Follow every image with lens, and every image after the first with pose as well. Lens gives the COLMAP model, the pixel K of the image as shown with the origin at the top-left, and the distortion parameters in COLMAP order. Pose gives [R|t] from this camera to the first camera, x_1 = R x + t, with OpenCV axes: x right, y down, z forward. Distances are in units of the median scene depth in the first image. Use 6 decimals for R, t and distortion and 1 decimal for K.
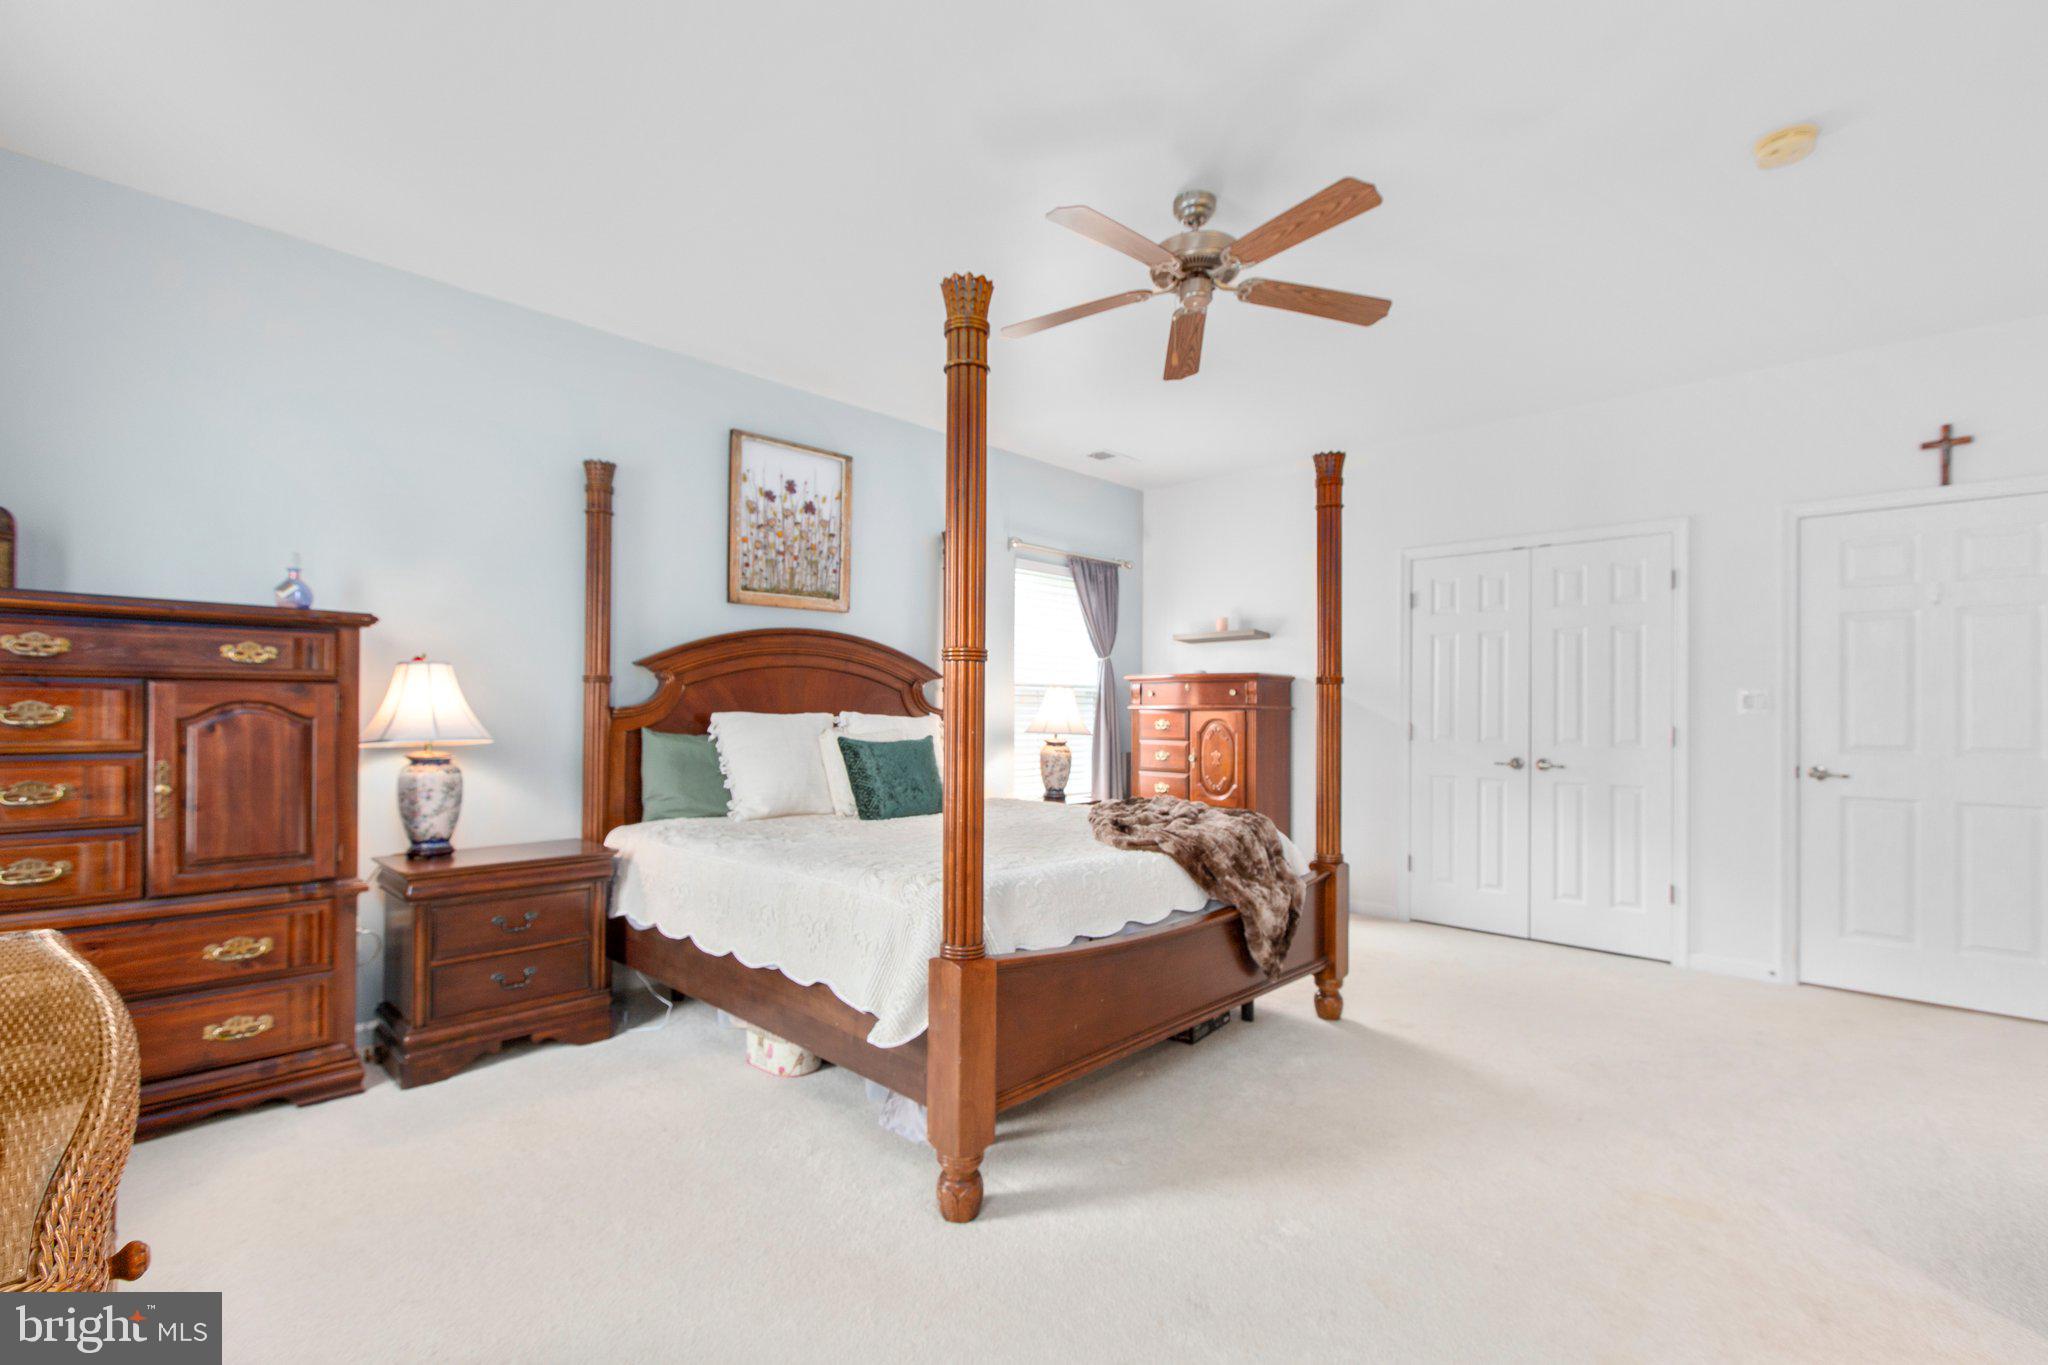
lens RADIAL K [[933.0, 0, 1076.0], [0, 933.0, 713.7], [0, 0, 1]] dist [-0.000630, -0.000204]
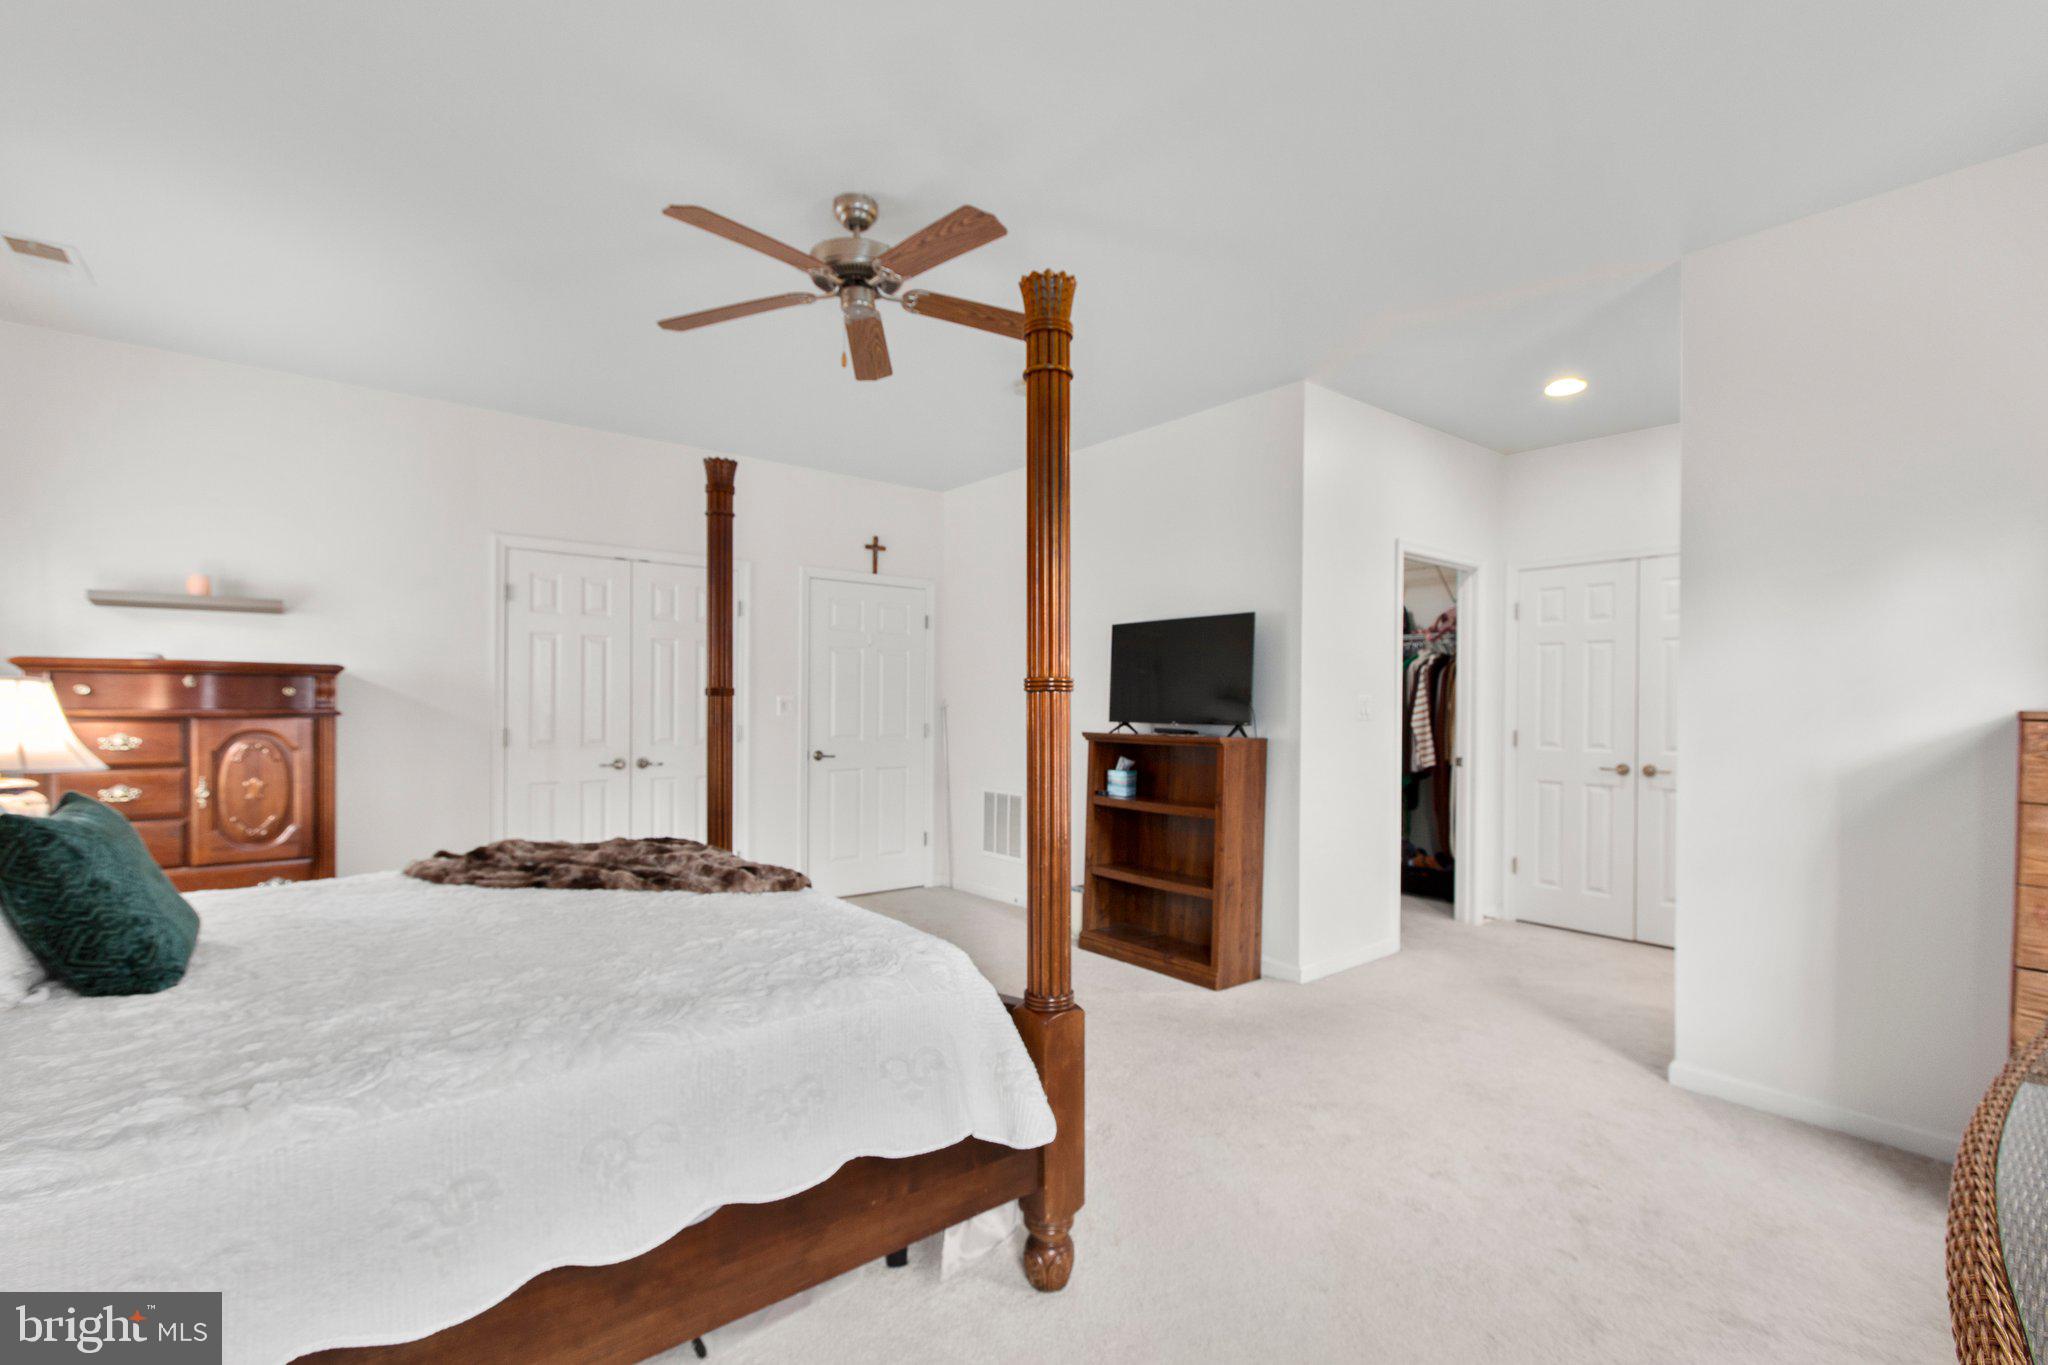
lens RADIAL K [[898.7, 0, 1020.9], [0, 898.7, 679.7], [0, 0, 1]] dist [-0.001869, -0.000337]
pose [[0.141187, 0.025187, 0.989663, -0.510670], [0.004014, 0.999654, -0.026014, -0.014689], [-0.989975, 0.007646, 0.141037, 0.460276]]
